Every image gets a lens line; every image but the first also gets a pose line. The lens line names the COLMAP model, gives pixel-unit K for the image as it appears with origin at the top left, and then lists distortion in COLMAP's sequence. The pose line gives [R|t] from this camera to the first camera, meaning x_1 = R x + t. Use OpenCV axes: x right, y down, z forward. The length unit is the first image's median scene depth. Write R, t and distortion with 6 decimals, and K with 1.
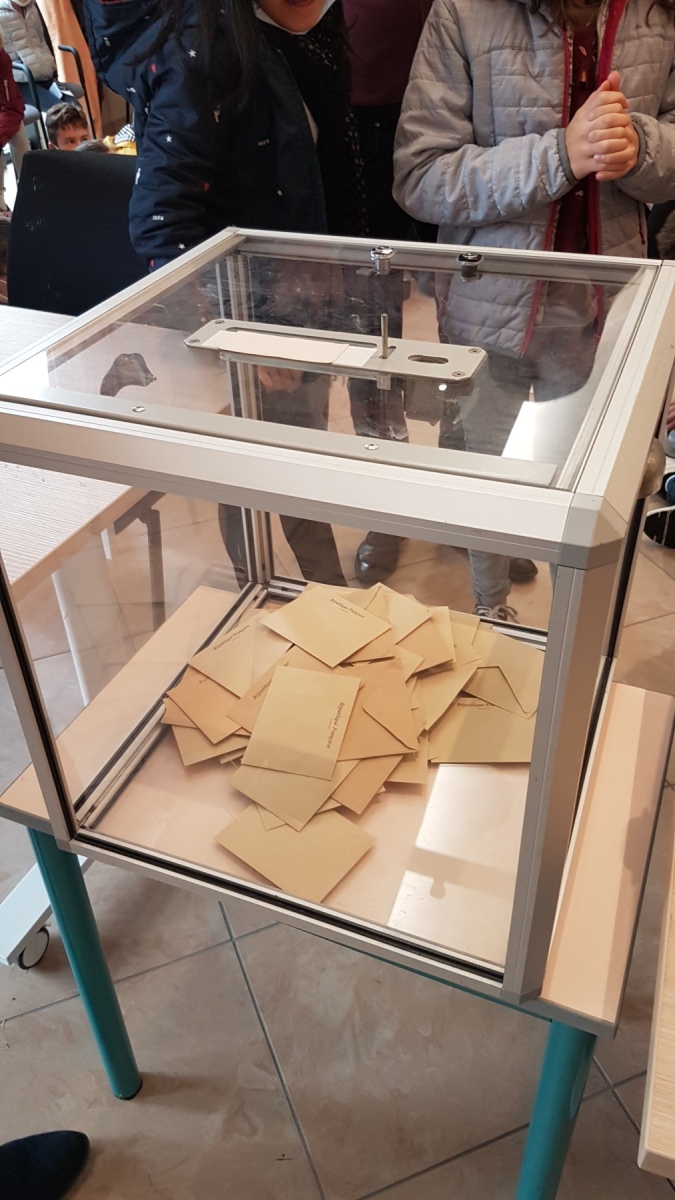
lens RADIAL K [[929.8, 0, 336.6], [0, 929.8, 597.0], [0, 0, 1]] dist [0.075637, -0.115061]
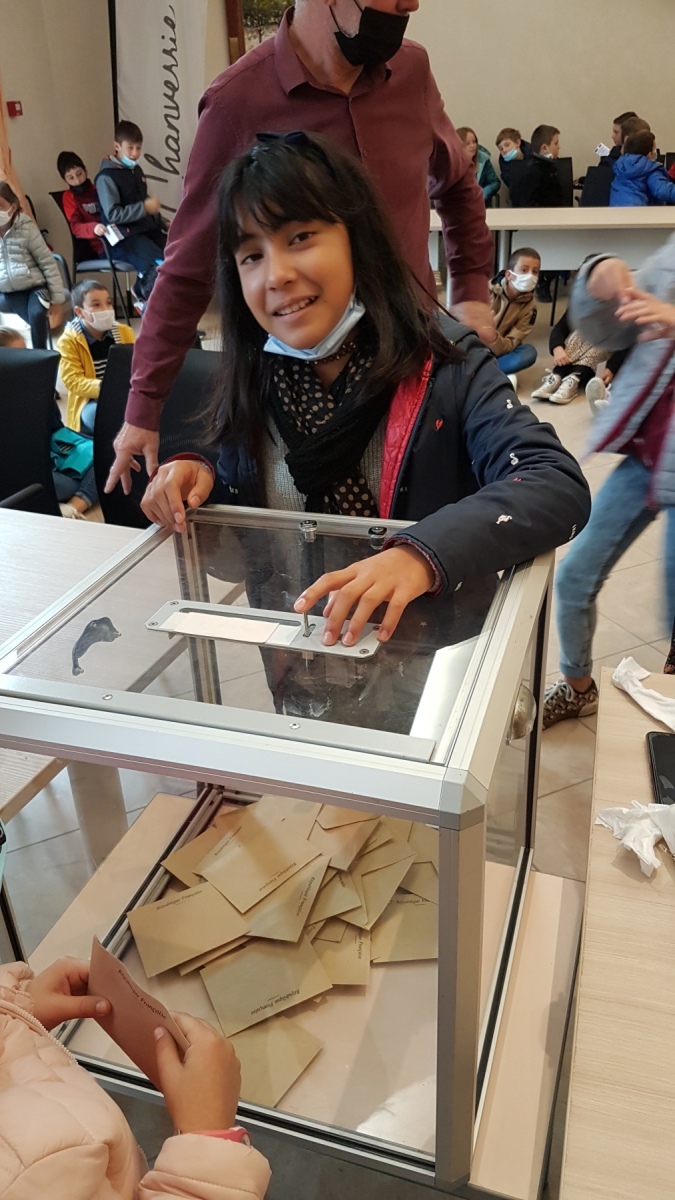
lens RADIAL K [[929.8, 0, 340.3], [0, 929.8, 595.6], [0, 0, 1]] dist [0.075637, -0.115061]
pose [[0.997989, -0.040576, 0.048699, 0.034525], [0.047502, 0.987430, -0.150747, -0.109820], [-0.041970, 0.152757, 0.987372, -0.222126]]
